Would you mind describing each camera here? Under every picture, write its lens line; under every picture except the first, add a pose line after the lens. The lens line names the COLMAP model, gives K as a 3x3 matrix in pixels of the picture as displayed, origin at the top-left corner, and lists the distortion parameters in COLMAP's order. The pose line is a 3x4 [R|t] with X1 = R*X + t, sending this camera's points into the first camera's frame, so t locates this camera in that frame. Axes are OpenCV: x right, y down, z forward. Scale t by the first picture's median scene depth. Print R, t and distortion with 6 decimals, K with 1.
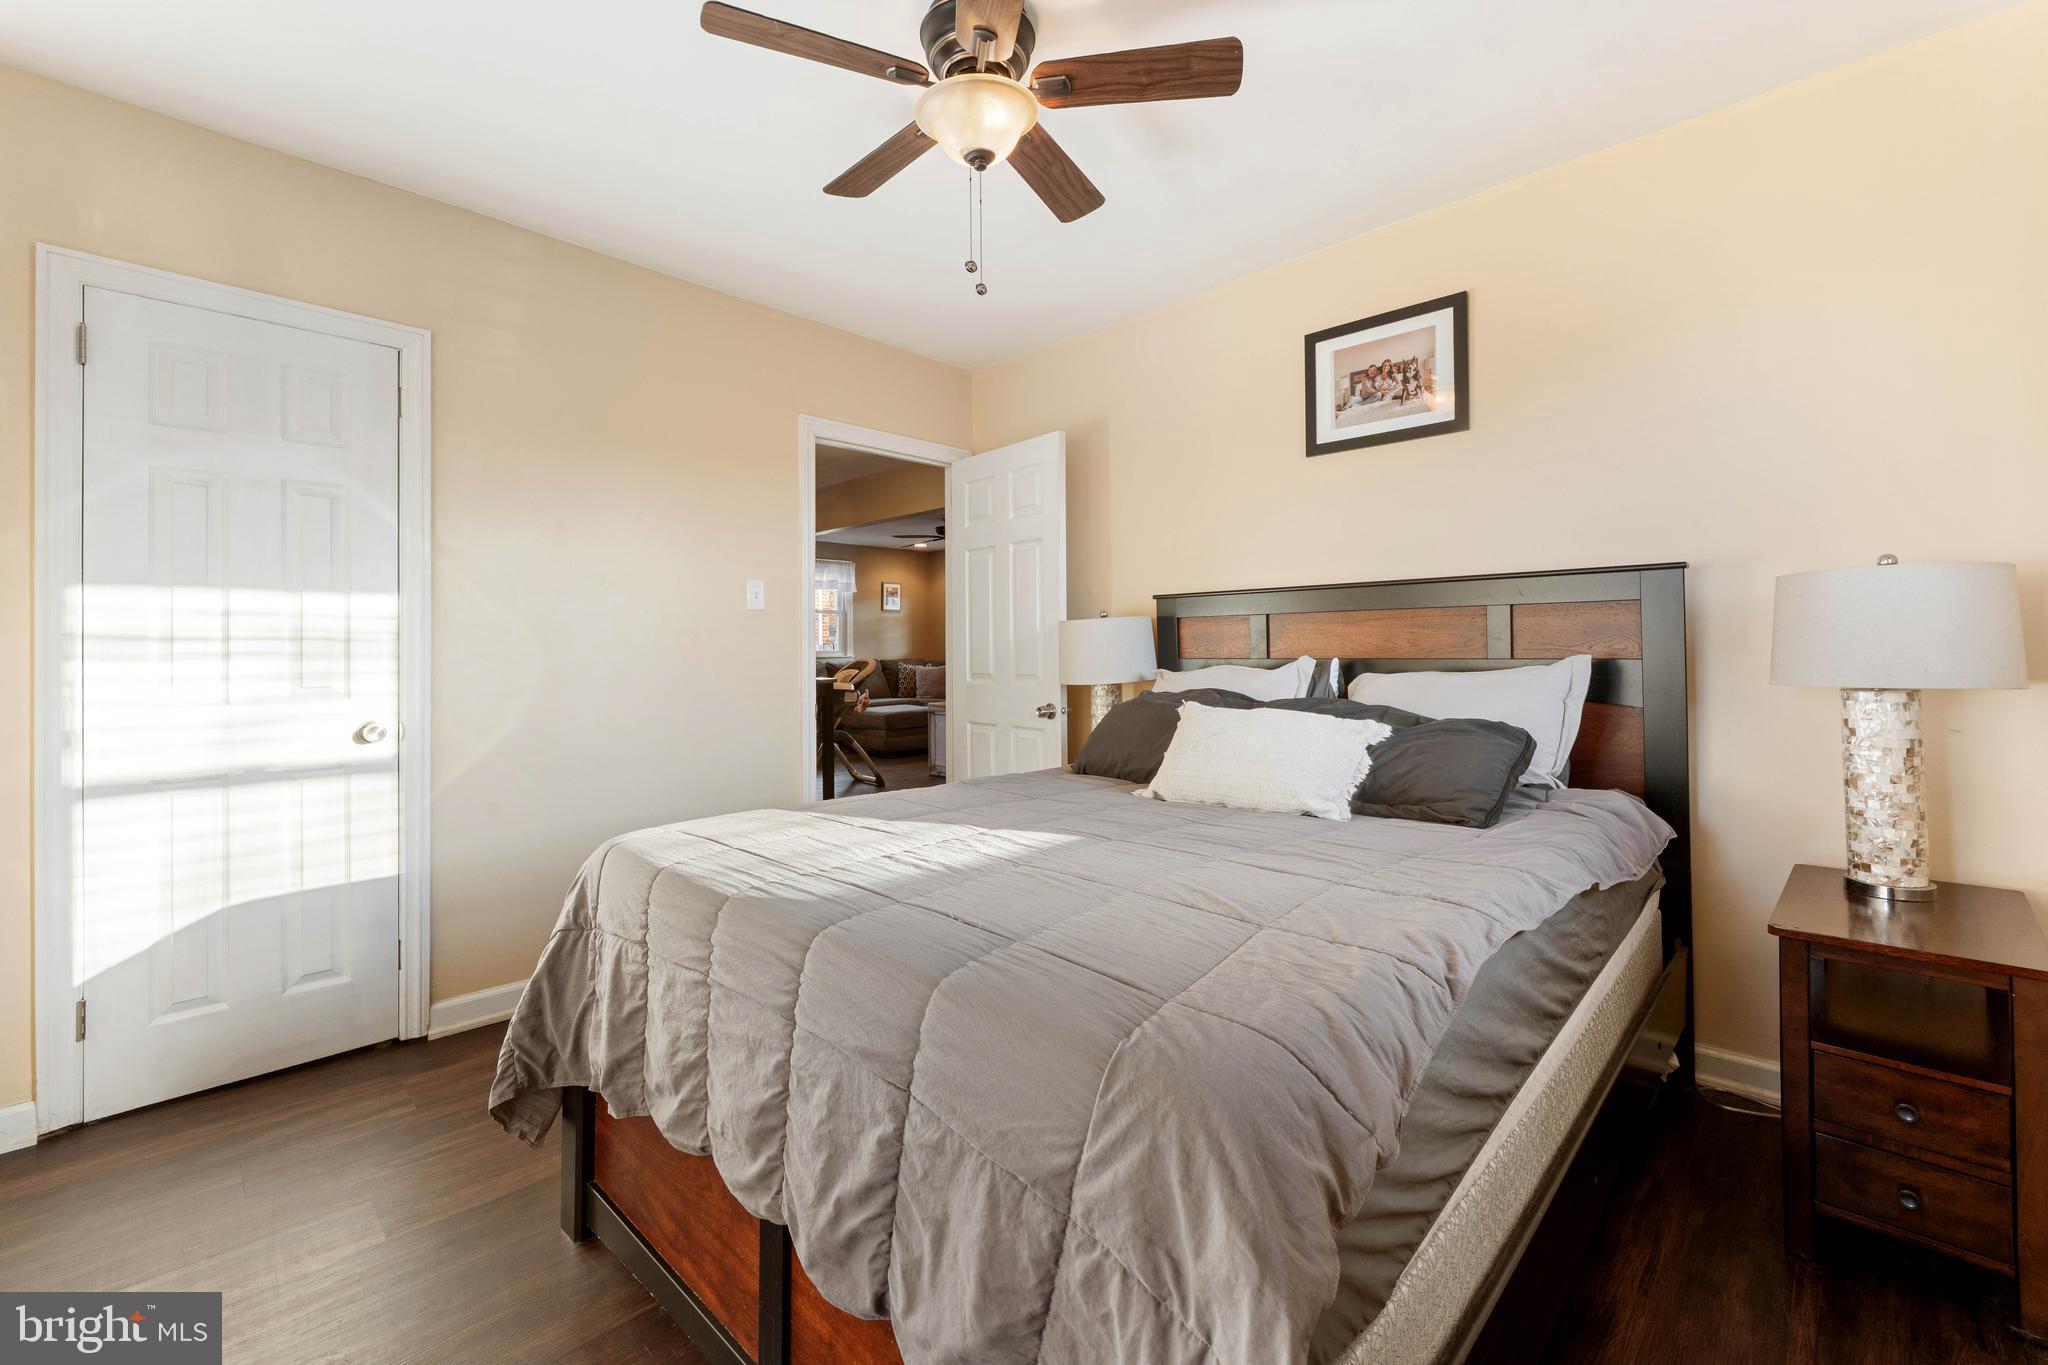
lens RADIAL K [[824.3, 0, 985.0], [0, 824.3, 637.5], [0, 0, 1]] dist [-0.002974, -0.000466]
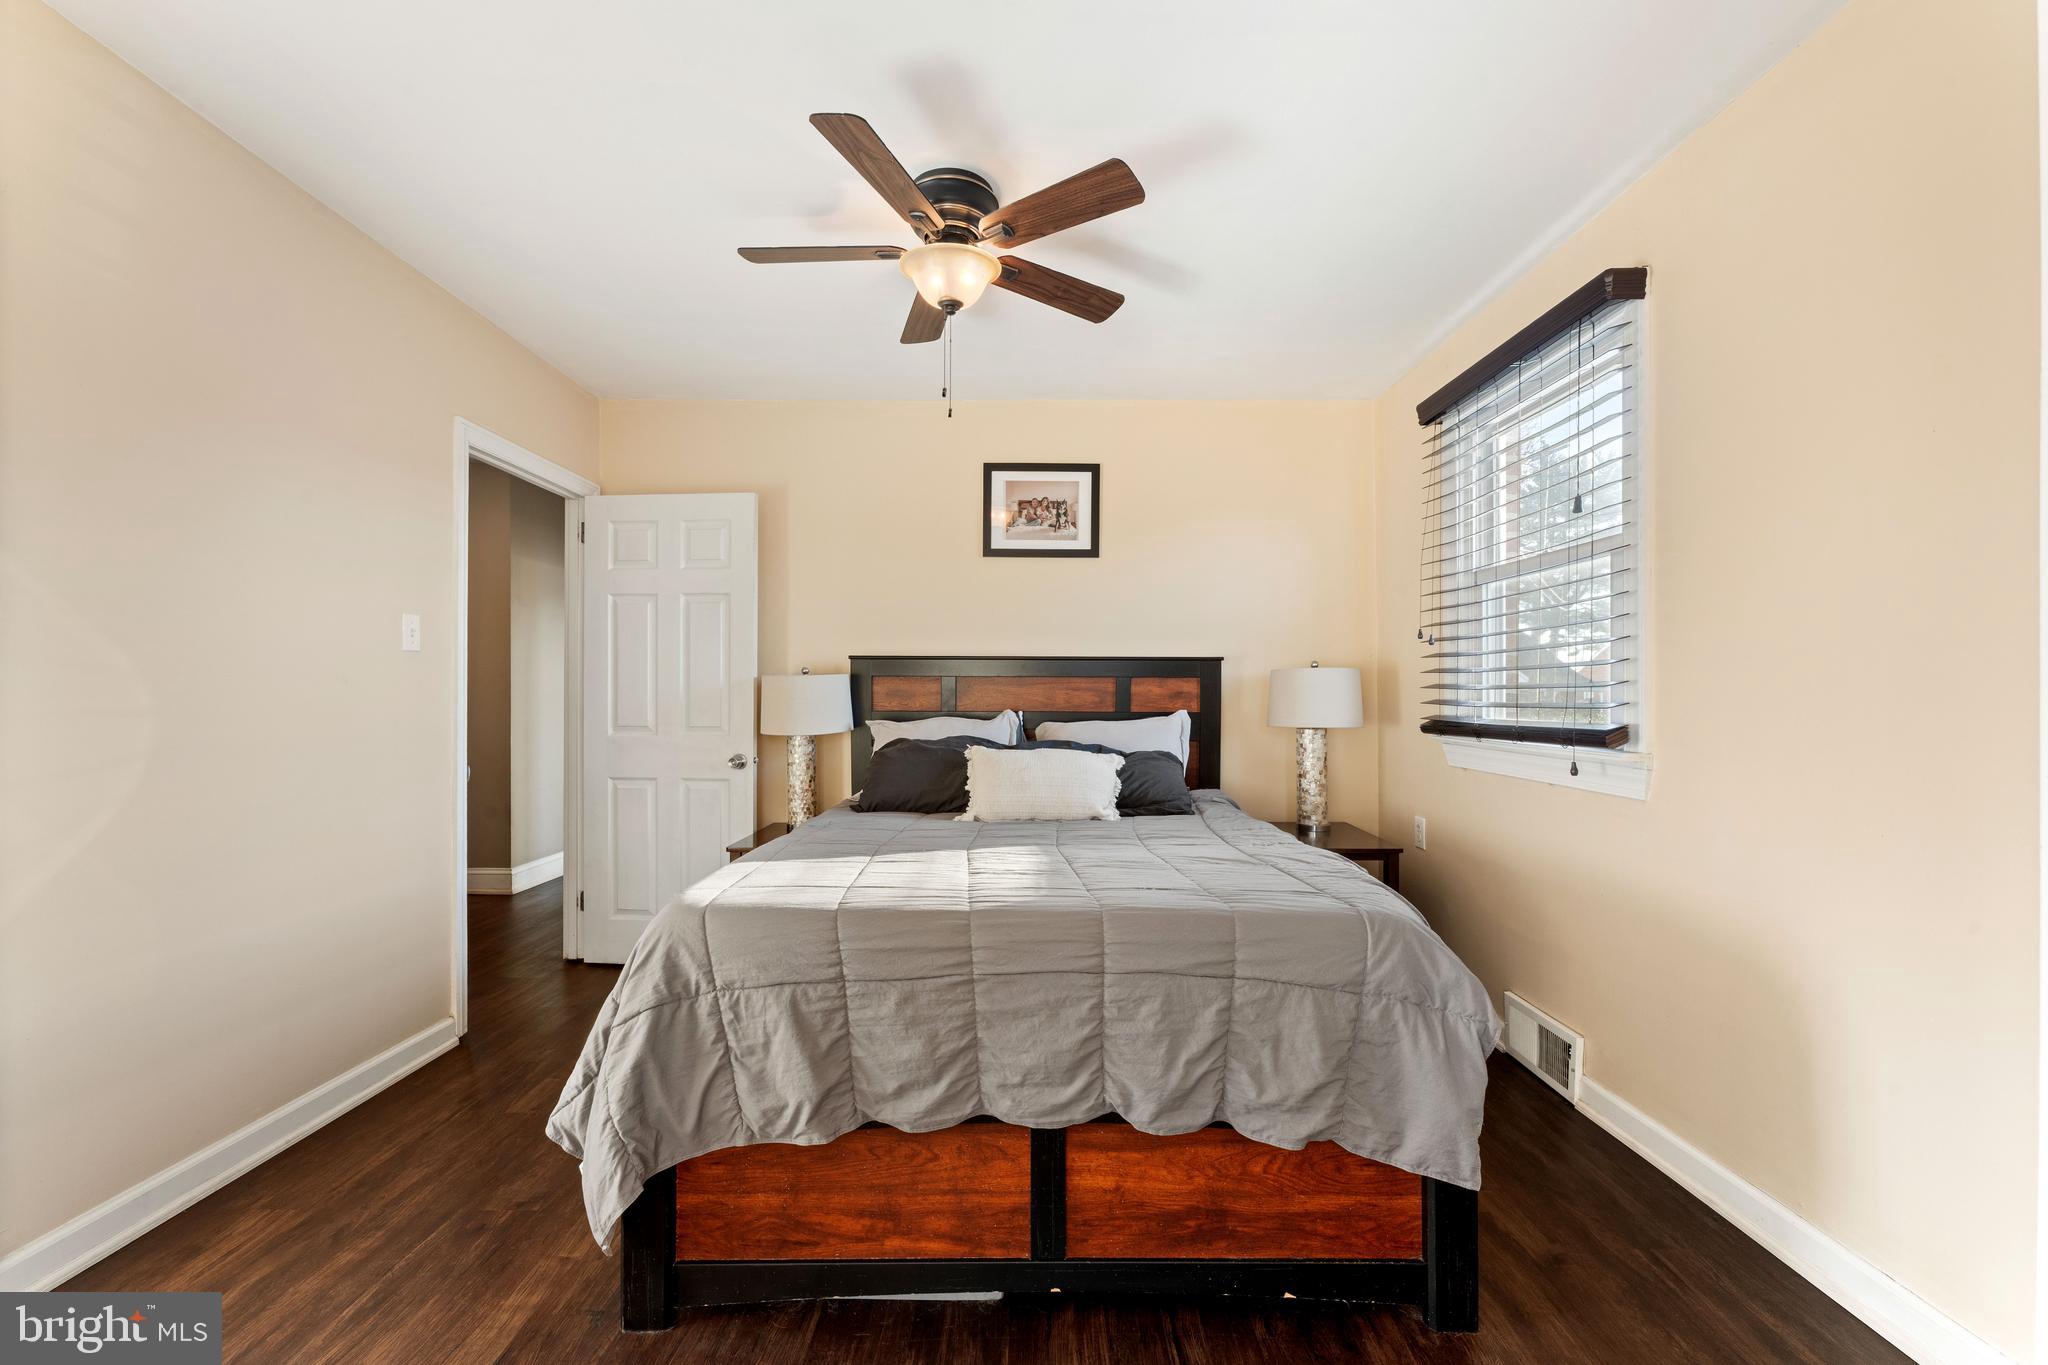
lens RADIAL K [[824.3, 0, 977.5], [0, 824.3, 697.0], [0, 0, 1]] dist [-0.002974, -0.000466]
pose [[0.739586, 0.009469, 0.672995, -0.650698], [-0.019774, 0.999775, 0.007664, -0.008942], [-0.672771, -0.018977, 0.739607, 0.048060]]
